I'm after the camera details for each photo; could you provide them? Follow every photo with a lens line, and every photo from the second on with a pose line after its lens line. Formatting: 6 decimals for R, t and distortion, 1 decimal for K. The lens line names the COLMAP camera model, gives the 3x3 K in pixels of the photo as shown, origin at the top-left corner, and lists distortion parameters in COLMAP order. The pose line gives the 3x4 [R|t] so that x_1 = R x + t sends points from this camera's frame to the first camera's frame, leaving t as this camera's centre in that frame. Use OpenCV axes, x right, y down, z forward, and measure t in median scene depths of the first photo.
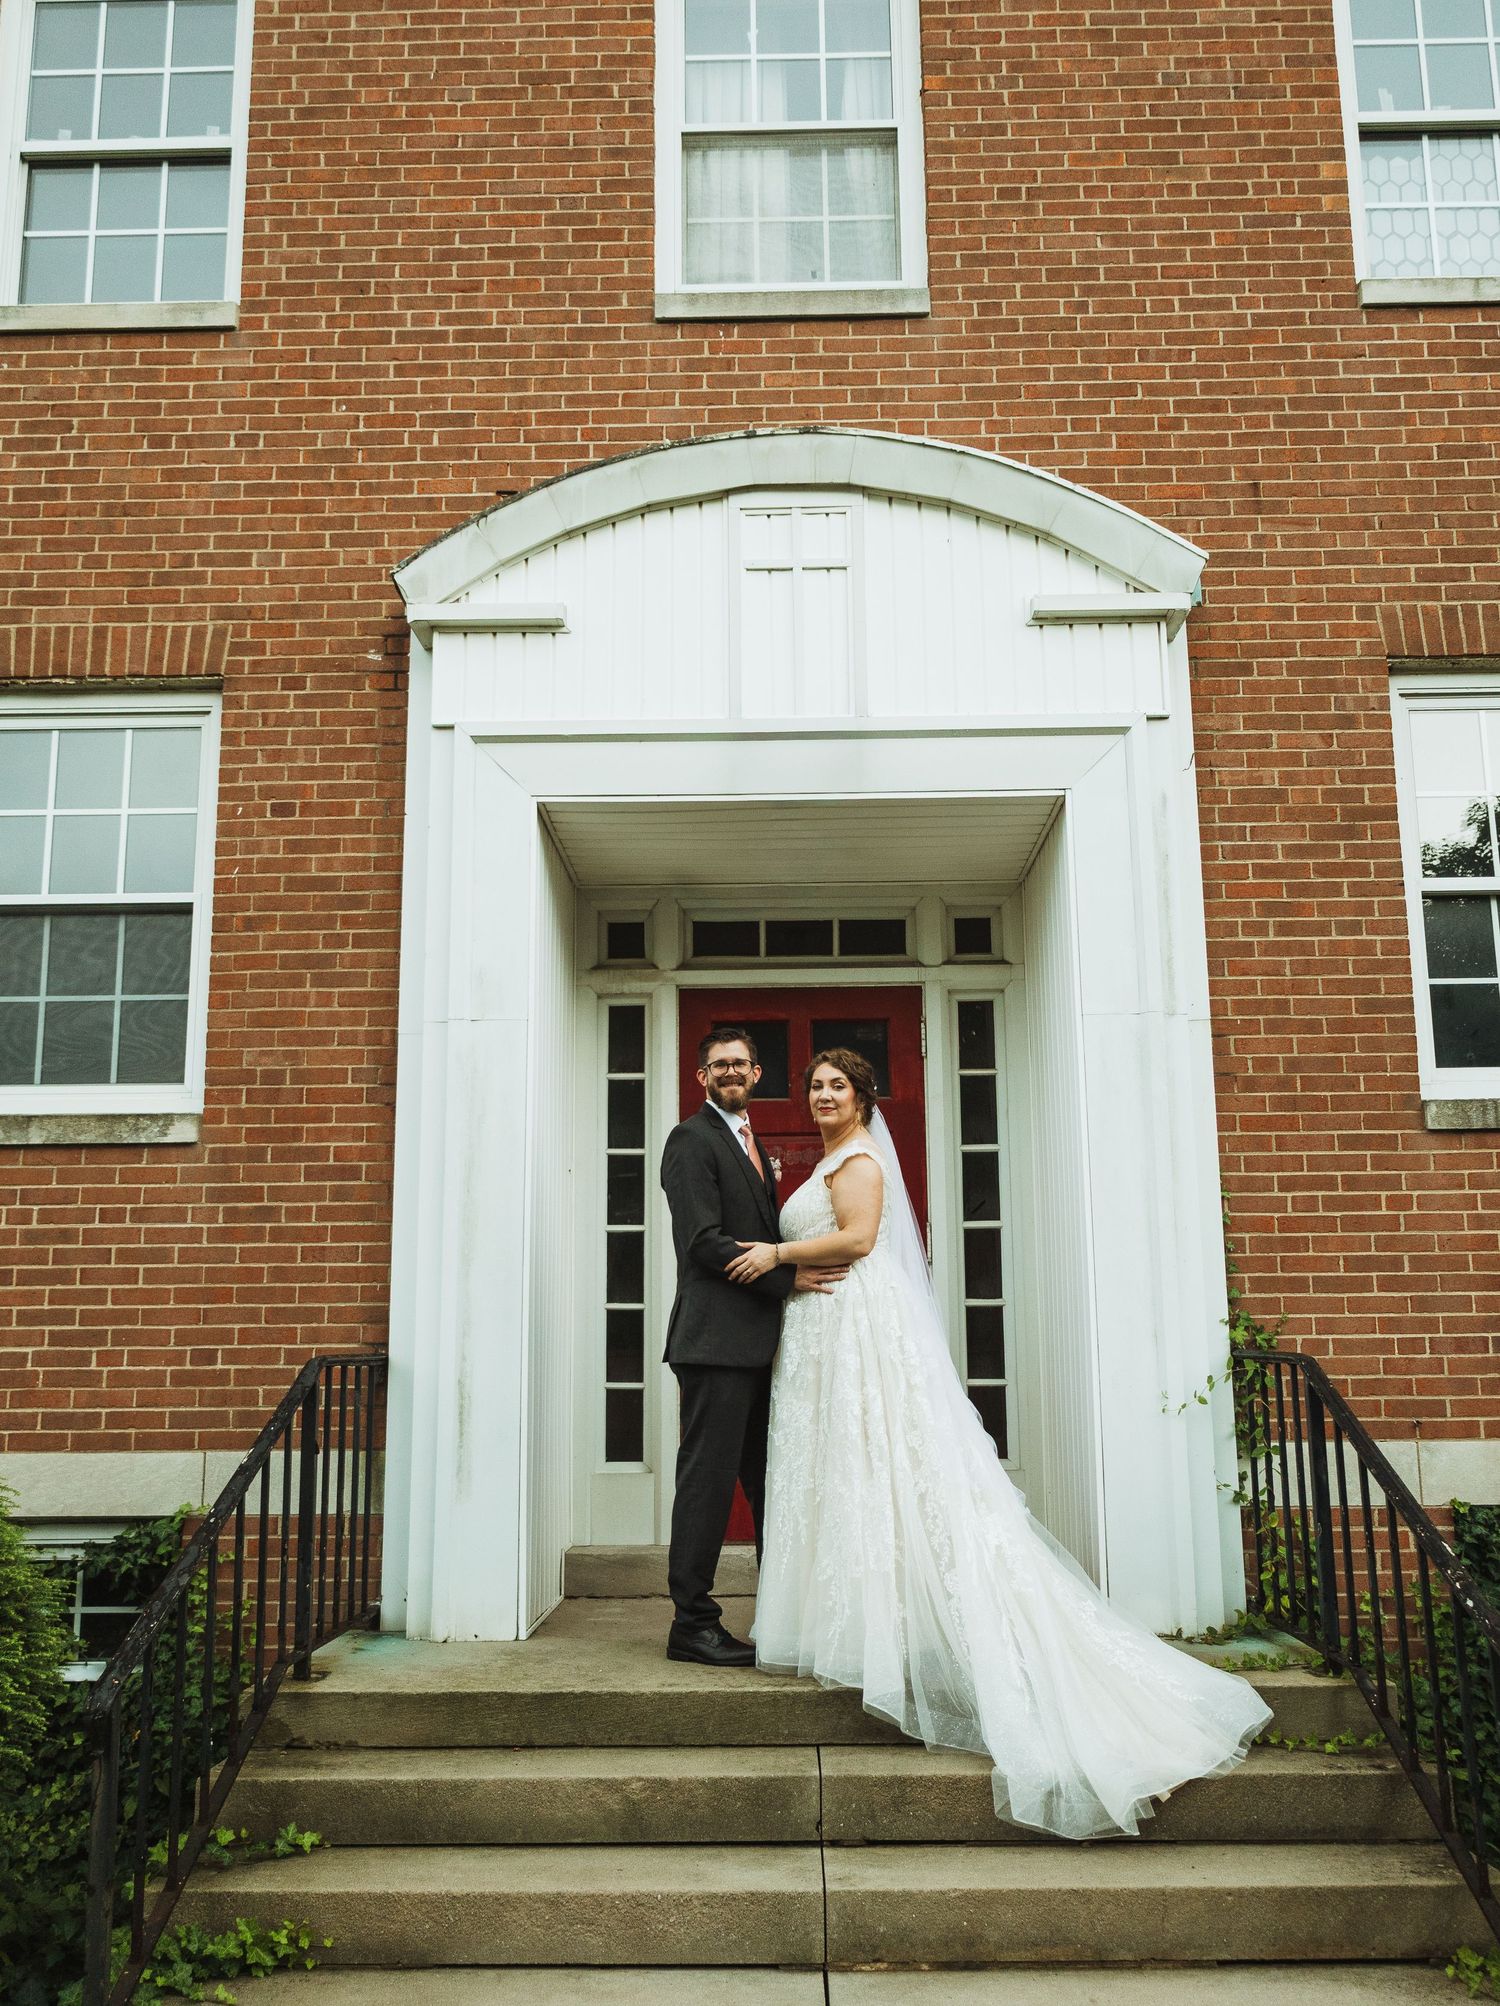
lens RADIAL K [[1652.4, 0, 741.9], [0, 1652.4, 1080.6], [0, 0, 1]] dist [0.001513, 0.009960]
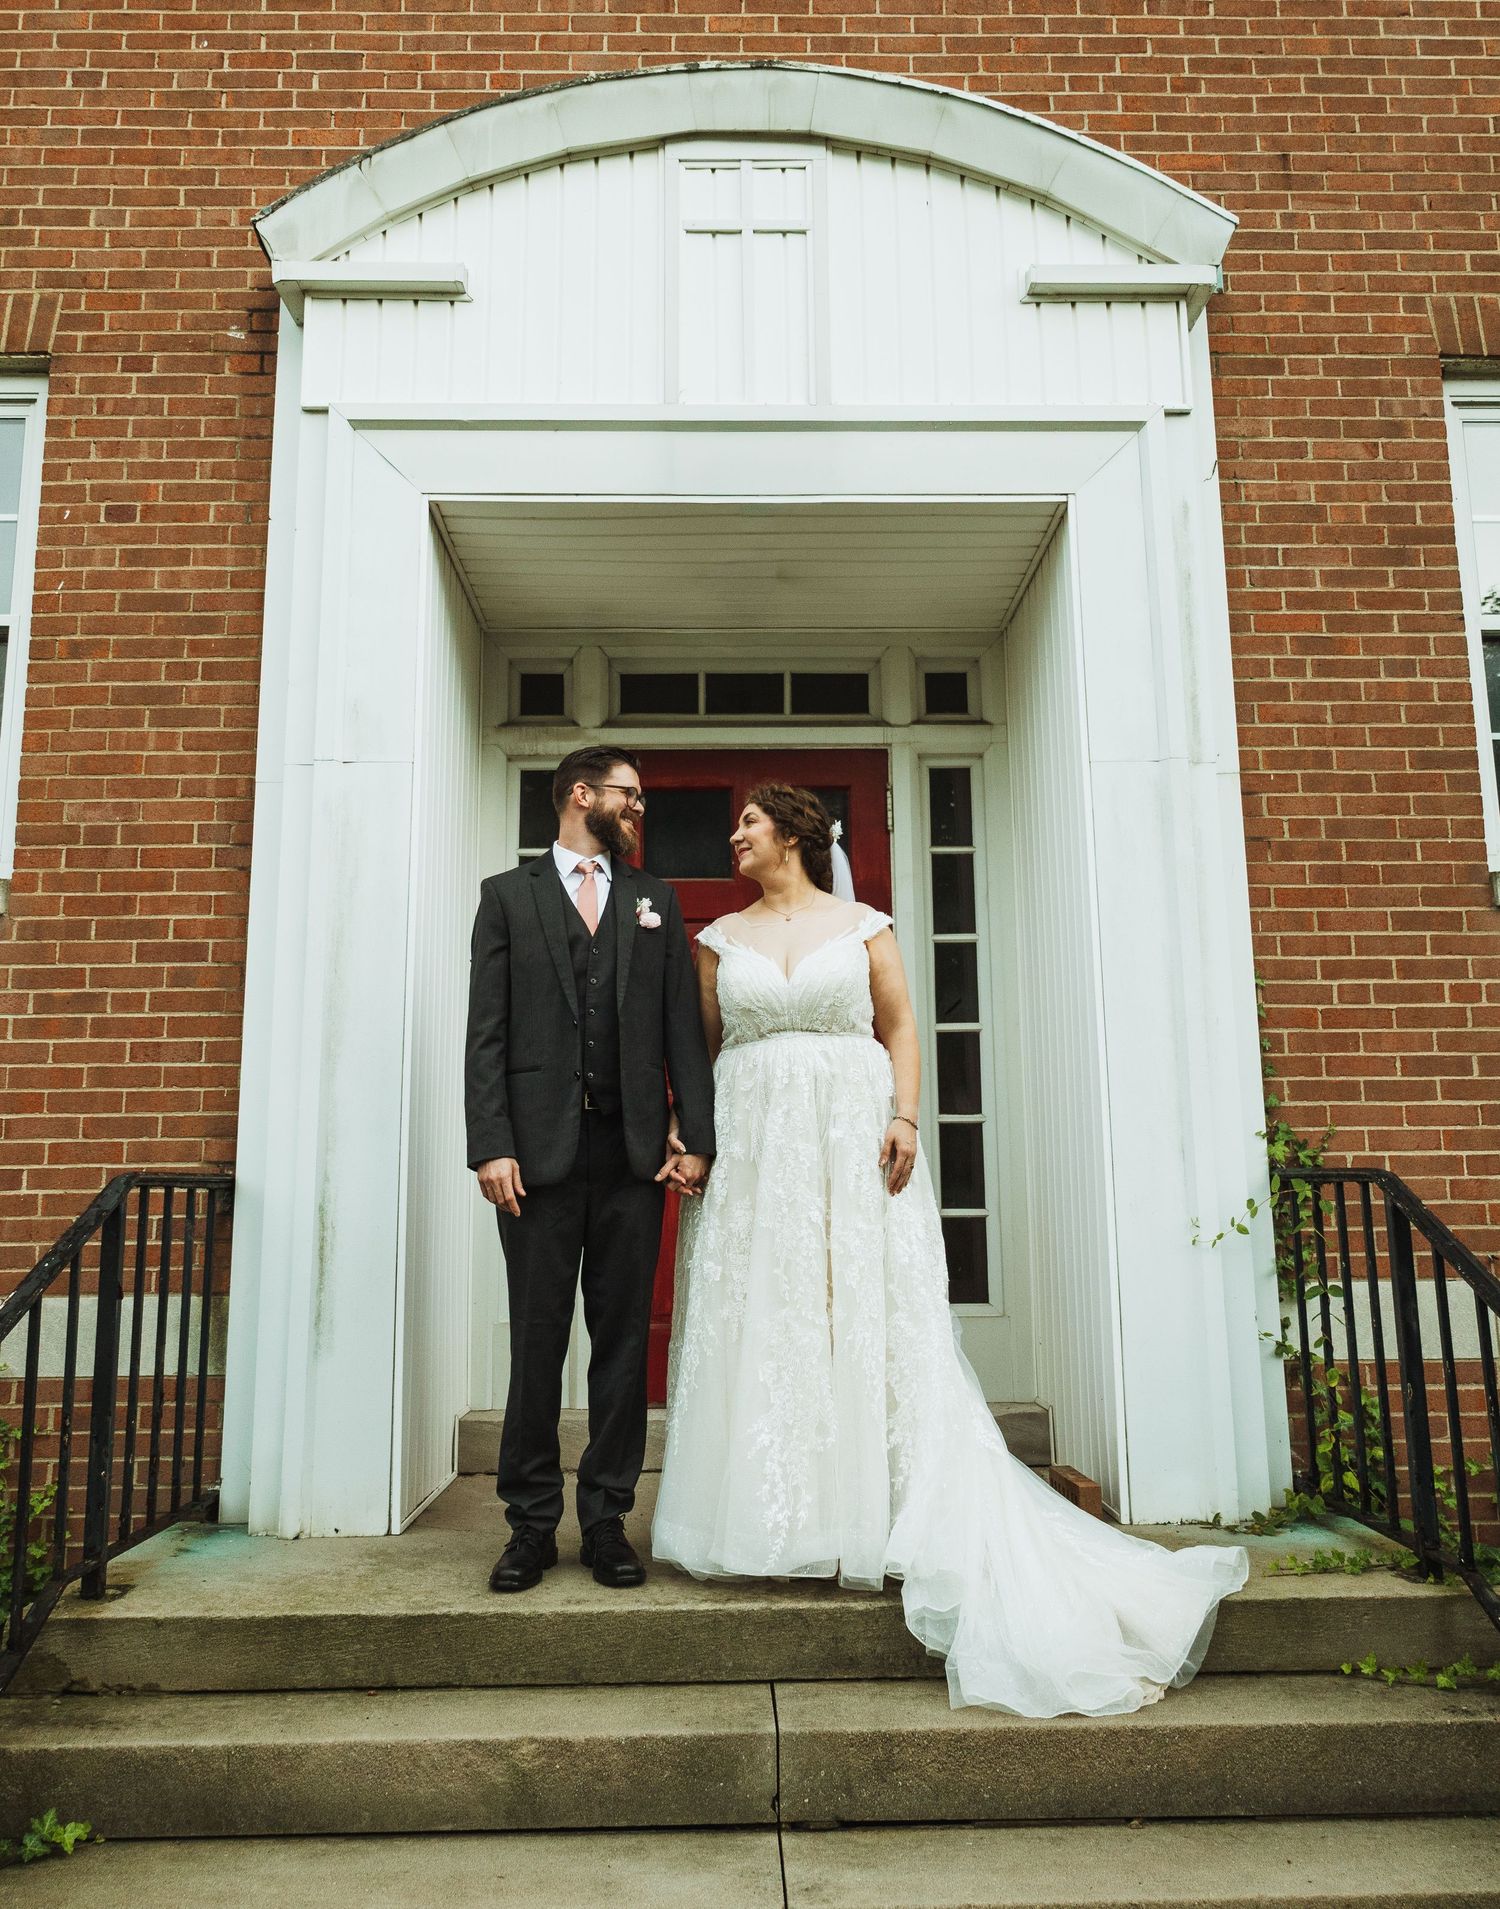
lens RADIAL K [[1608.5, 0, 742.5], [0, 1608.5, 913.8], [0, 0, 1]] dist [0.012806, -0.009181]
pose [[0.999129, 0.006543, 0.041217, -0.000292], [-0.006024, 0.999901, -0.012688, 0.044698], [-0.041296, 0.012429, 0.999070, 0.194973]]
